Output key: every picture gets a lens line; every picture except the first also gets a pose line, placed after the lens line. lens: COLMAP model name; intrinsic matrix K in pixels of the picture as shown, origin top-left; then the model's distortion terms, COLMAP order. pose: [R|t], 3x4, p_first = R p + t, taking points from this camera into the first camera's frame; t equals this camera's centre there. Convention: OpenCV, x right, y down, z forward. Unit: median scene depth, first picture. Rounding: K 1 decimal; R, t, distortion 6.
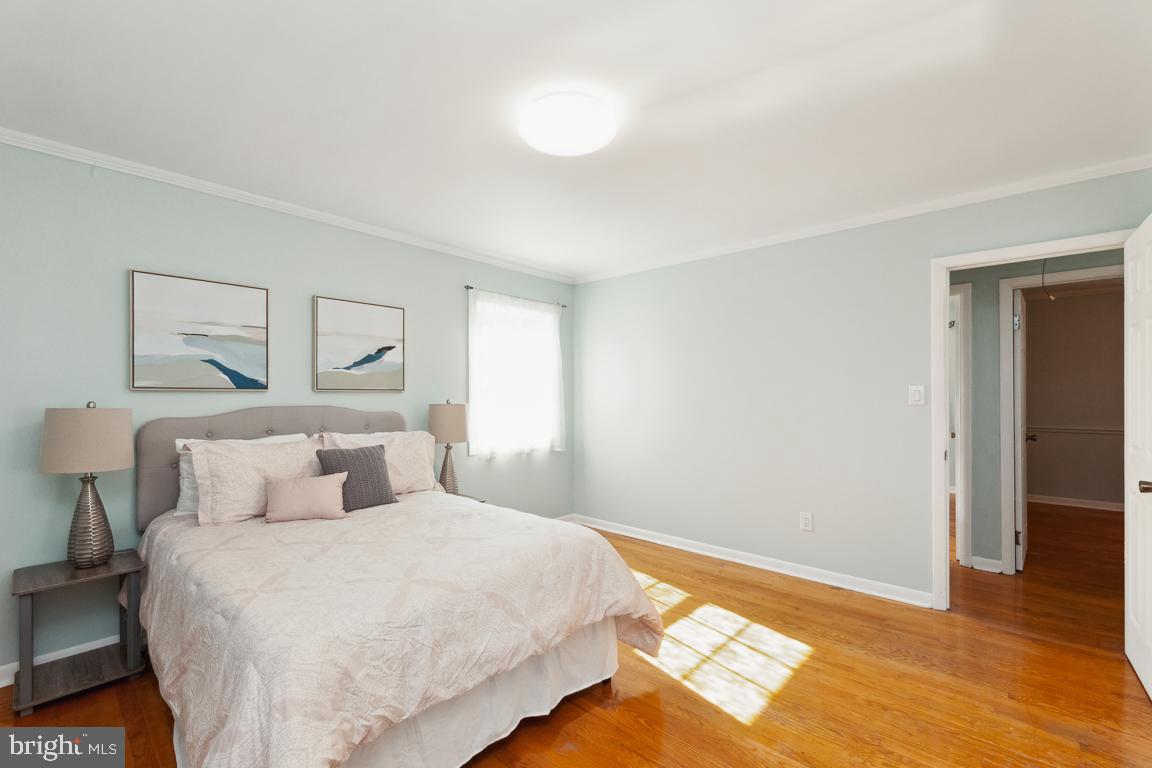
lens RADIAL K [[481.6, 0, 579.8], [0, 481.6, 391.2], [0, 0, 1]] dist [0.000060, 0.000072]
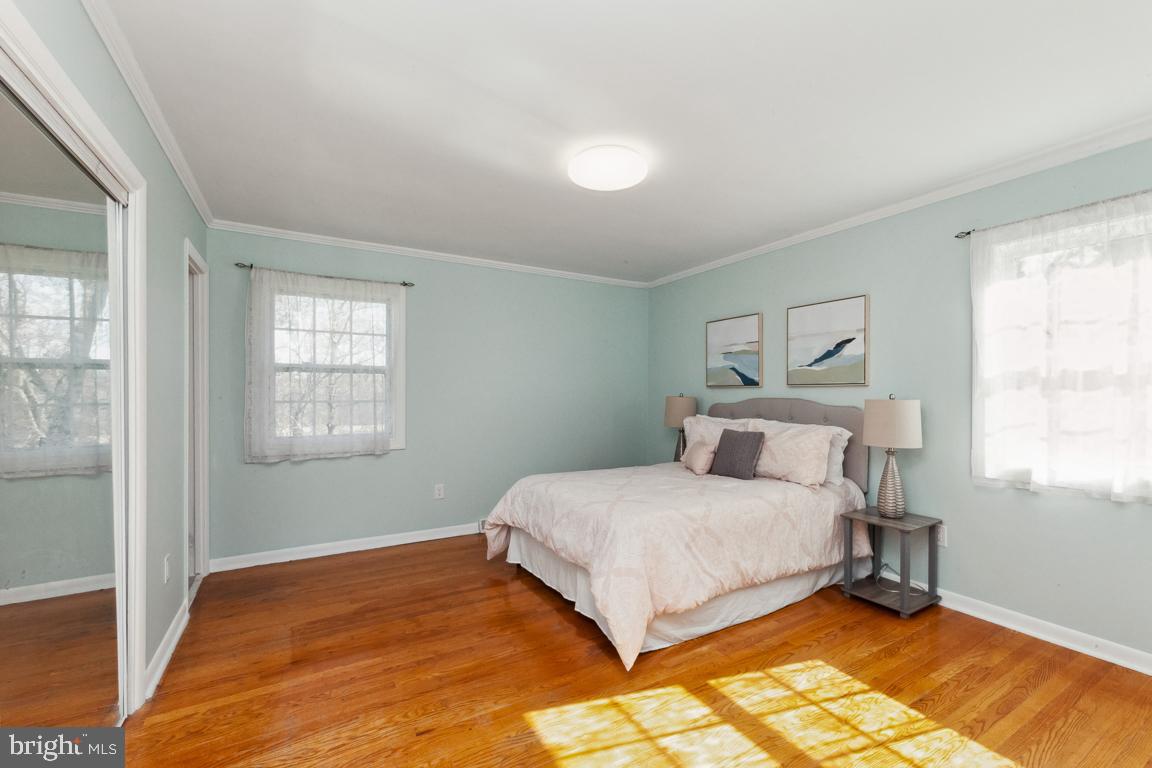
lens RADIAL K [[481.6, 0, 579.8], [0, 481.6, 391.2], [0, 0, 1]] dist [0.000060, 0.000072]
pose [[-0.300710, -0.001597, -0.953714, 0.851115], [0.011038, 0.999926, -0.005155, 0.013859], [0.953652, -0.012077, -0.300670, 0.947014]]
